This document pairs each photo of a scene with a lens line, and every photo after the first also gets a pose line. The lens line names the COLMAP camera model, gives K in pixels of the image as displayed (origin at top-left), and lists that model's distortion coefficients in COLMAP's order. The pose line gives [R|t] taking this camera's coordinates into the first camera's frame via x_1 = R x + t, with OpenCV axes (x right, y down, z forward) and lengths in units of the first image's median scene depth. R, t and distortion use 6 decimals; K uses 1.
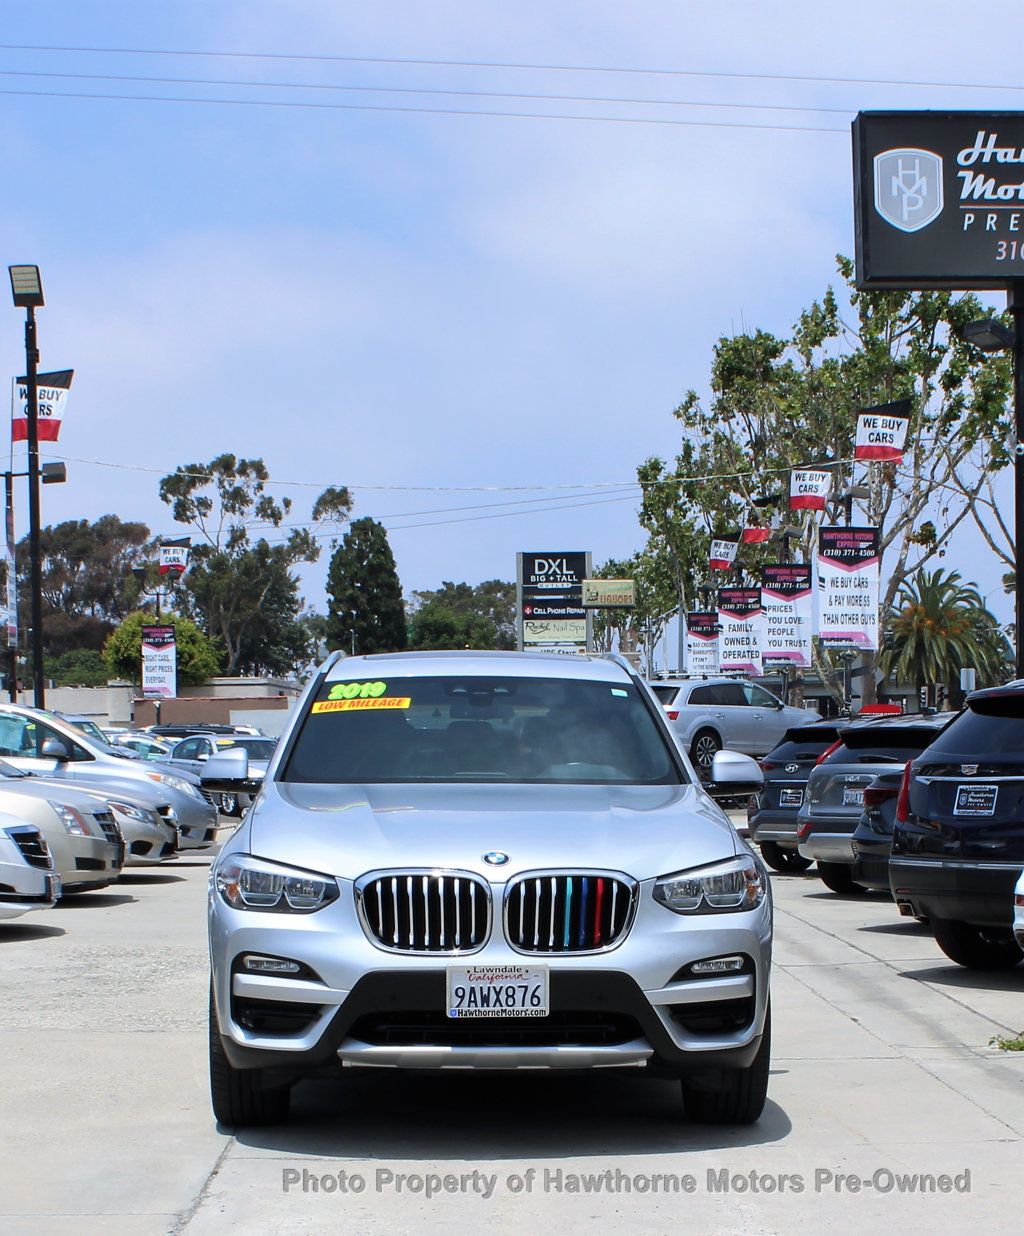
lens RADIAL K [[2735.8, 0, 512.0], [0, 2735.8, 618.0], [0, 0, 1]] dist [-0.033539, -0.199790]
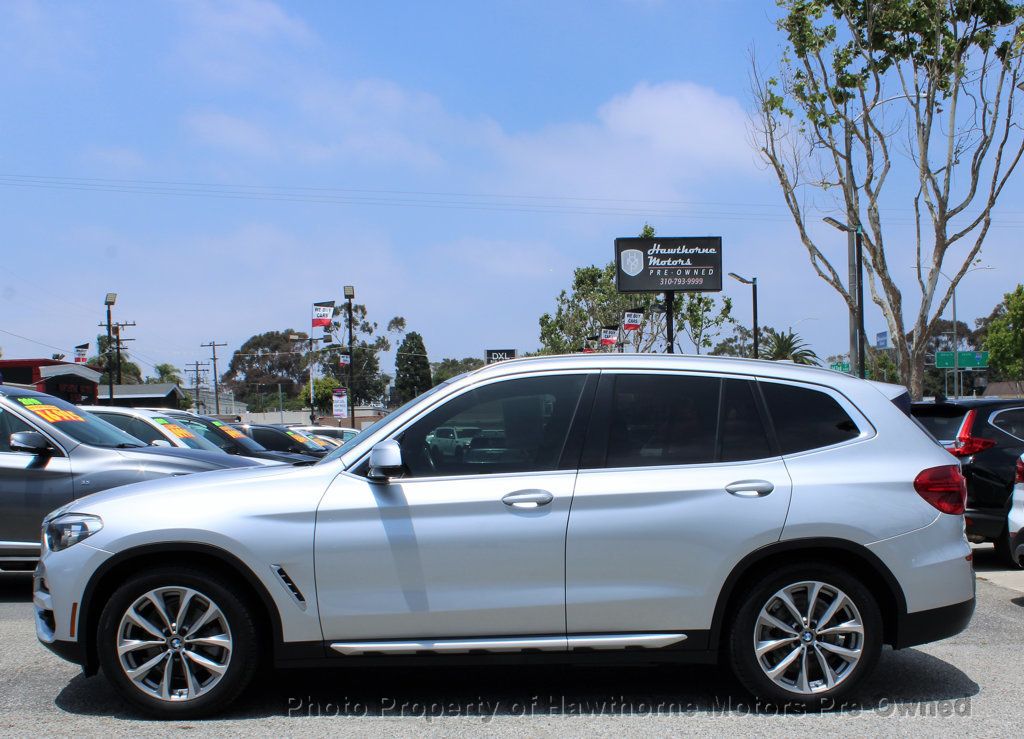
lens RADIAL K [[1653.1, 0, 511.5], [0, 1653.1, 276.9], [0, 0, 1]] dist [-0.082938, -0.011364]
pose [[0.999321, -0.003744, 0.036648, -0.042616], [0.005477, 0.998866, -0.047300, -0.032706], [-0.036429, 0.047469, 0.998208, -0.591972]]
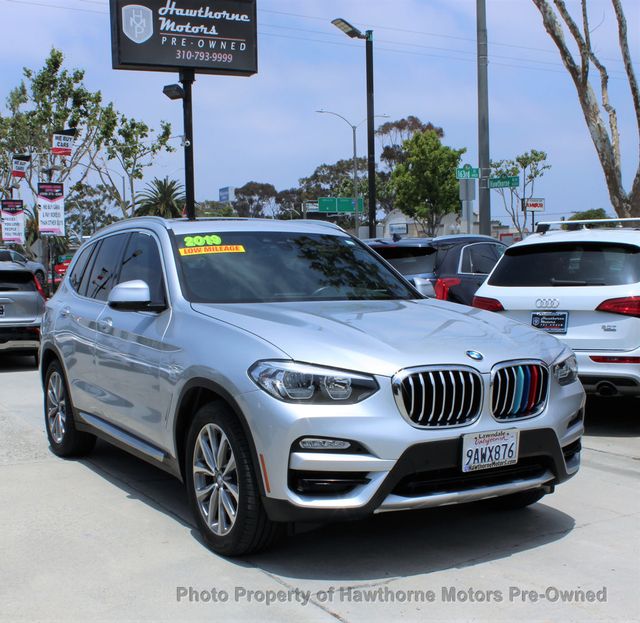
lens RADIAL K [[1031.5, 0, 320.4], [0, 1031.5, 322.0], [0, 0, 1]] dist [-0.151029, 0.138277]
pose [[0.889573, -0.036309, 0.455347, -0.068150], [-0.005171, 0.995972, 0.089518, 0.005338], [-0.456763, -0.081988, 0.885802, 0.124118]]
